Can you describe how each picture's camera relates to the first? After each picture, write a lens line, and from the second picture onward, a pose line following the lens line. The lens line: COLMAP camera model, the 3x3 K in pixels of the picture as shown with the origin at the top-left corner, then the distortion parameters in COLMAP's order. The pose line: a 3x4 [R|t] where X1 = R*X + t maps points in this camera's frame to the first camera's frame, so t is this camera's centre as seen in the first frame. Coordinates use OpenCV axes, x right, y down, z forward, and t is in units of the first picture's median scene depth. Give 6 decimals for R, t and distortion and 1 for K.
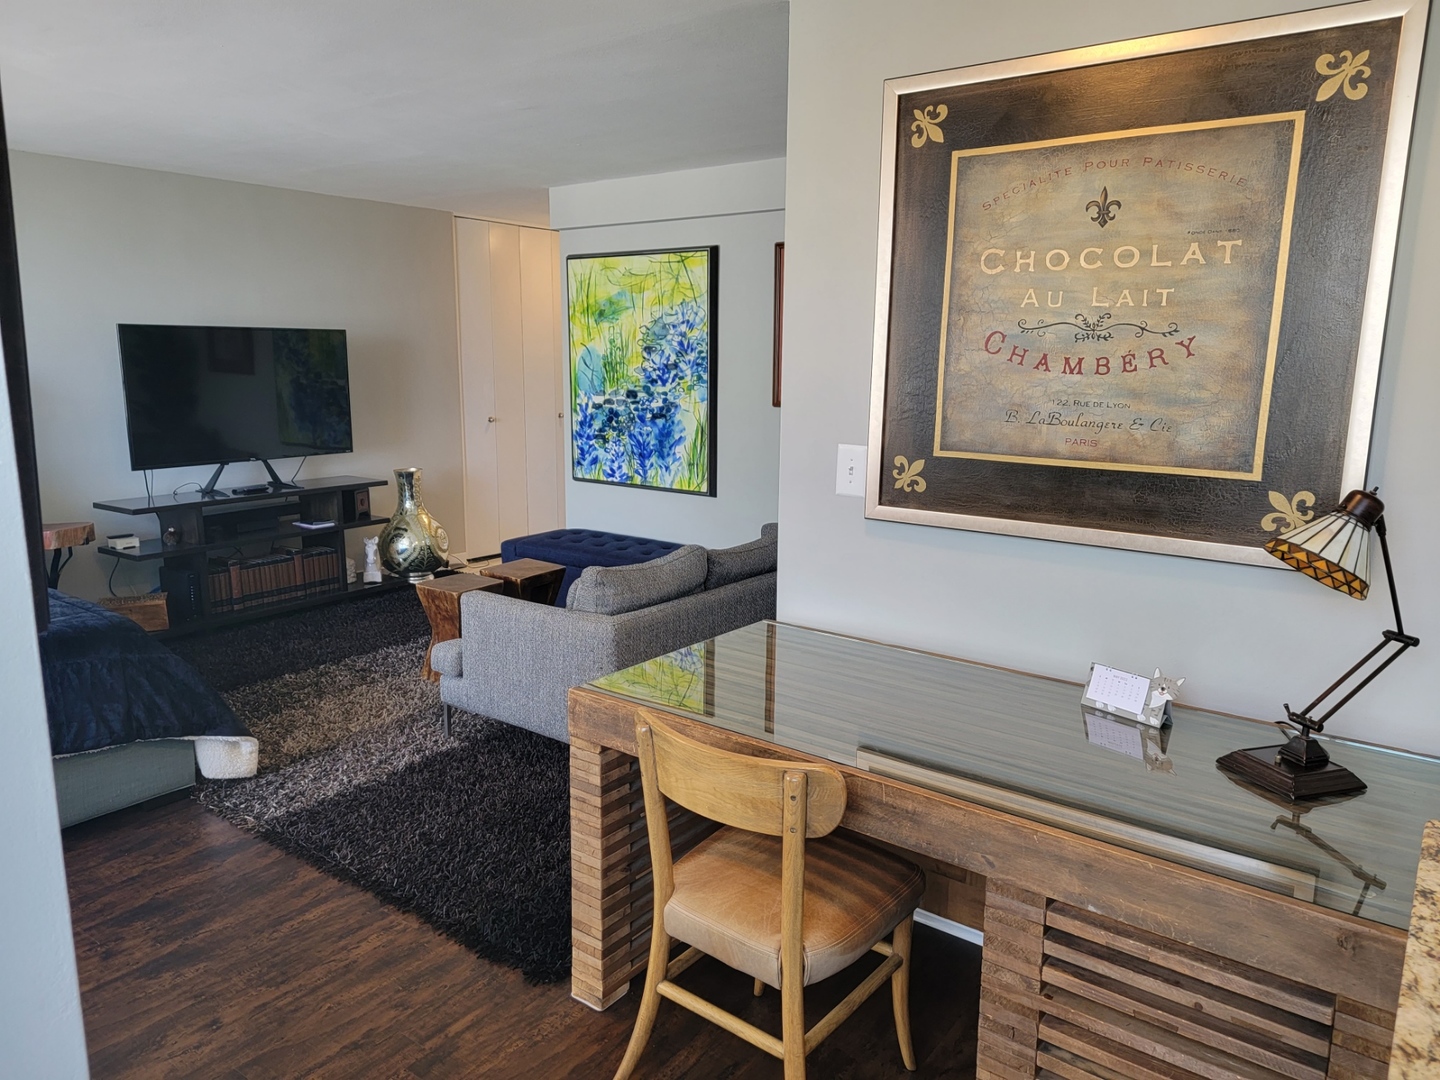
lens RADIAL K [[994.8, 0, 708.6], [0, 994.8, 539.5], [0, 0, 1]] dist [0.088937, -0.080780]
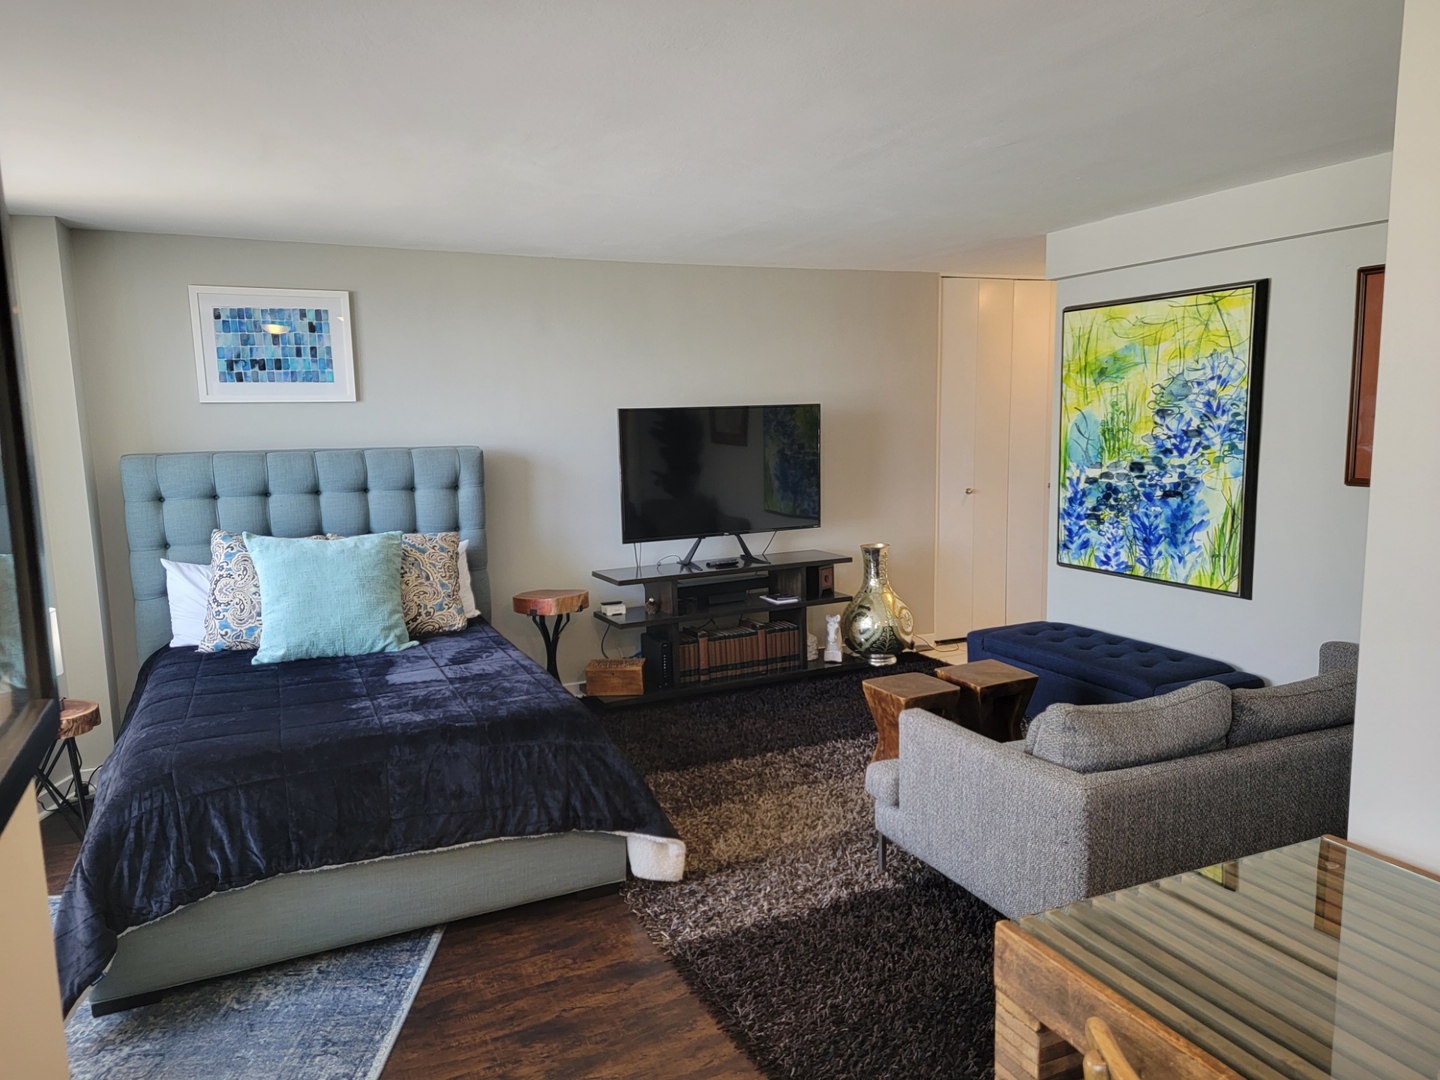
lens RADIAL K [[994.8, 0, 704.0], [0, 994.8, 545.7], [0, 0, 1]] dist [0.088937, -0.080780]
pose [[0.881688, 0.036917, -0.470386, 0.001956], [-0.059226, 0.997709, -0.032709, -0.033428], [0.468100, 0.056698, 0.881855, 0.104963]]
